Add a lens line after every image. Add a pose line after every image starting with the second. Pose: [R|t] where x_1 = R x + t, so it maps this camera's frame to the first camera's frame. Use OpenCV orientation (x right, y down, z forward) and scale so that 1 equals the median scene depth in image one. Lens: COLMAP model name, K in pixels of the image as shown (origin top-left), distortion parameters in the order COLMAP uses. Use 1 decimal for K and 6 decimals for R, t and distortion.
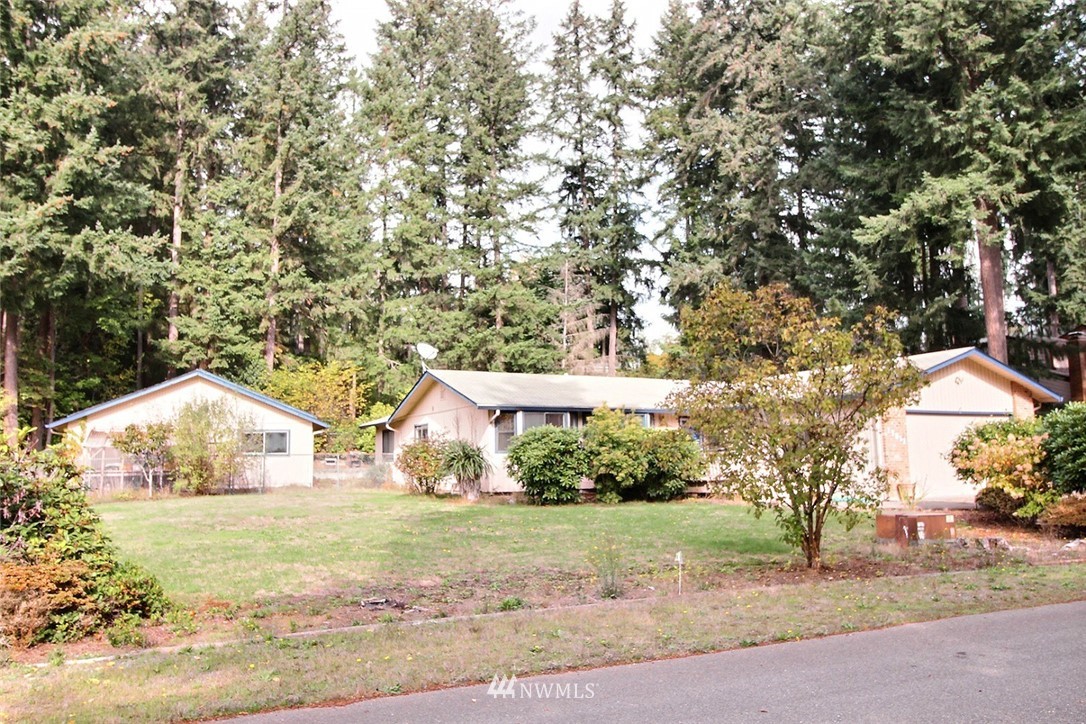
lens RADIAL K [[865.2, 0, 542.8], [0, 865.2, 365.4], [0, 0, 1]] dist [0.029359, -0.027748]
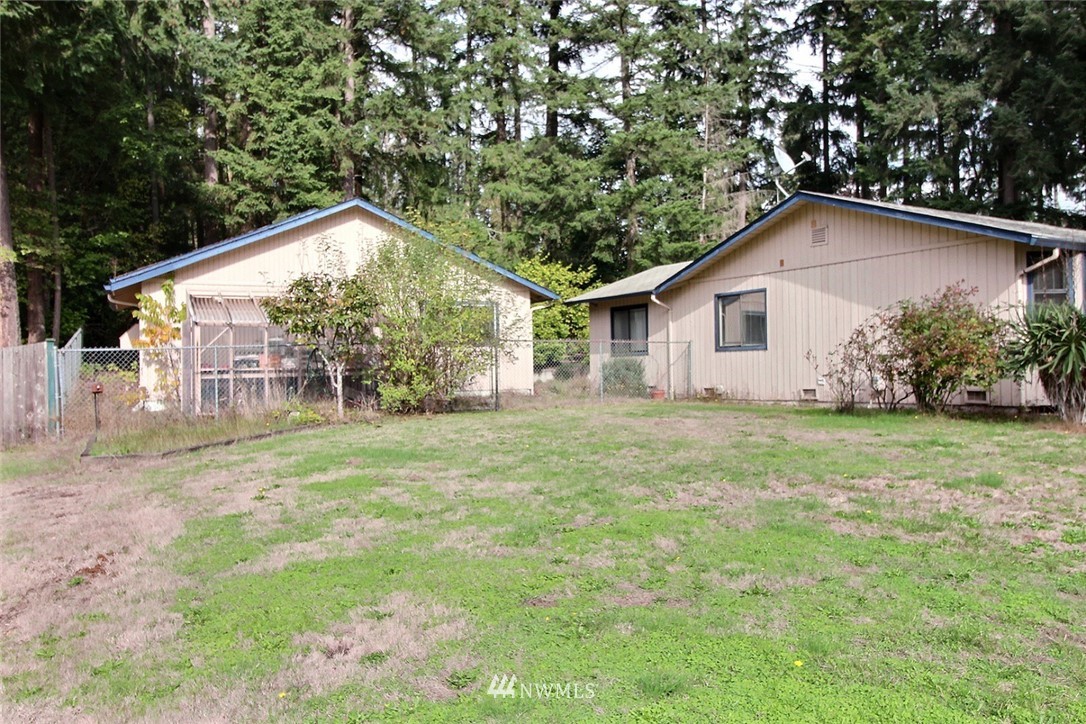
lens RADIAL K [[865.2, 0, 540.5], [0, 865.2, 360.4], [0, 0, 1]] dist [0.029359, -0.027748]
pose [[0.996503, -0.001125, 0.083552, -0.336077], [-0.007469, 0.994708, 0.102473, 0.055731], [-0.083225, -0.102739, 0.991221, 0.417659]]
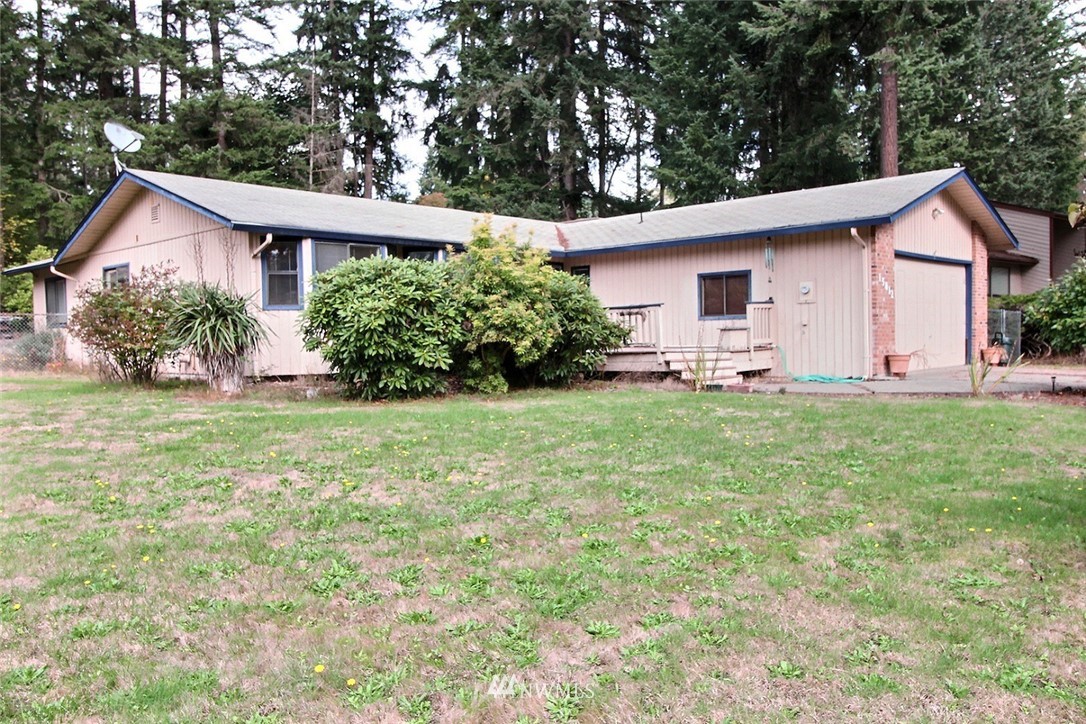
lens RADIAL K [[865.2, 0, 548.3], [0, 865.2, 362.2], [0, 0, 1]] dist [0.029359, -0.027748]
pose [[0.944916, -0.011204, 0.327120, -0.055046], [-0.034838, 0.990294, 0.134551, 0.043131], [-0.325453, -0.138535, 0.935355, 0.326467]]
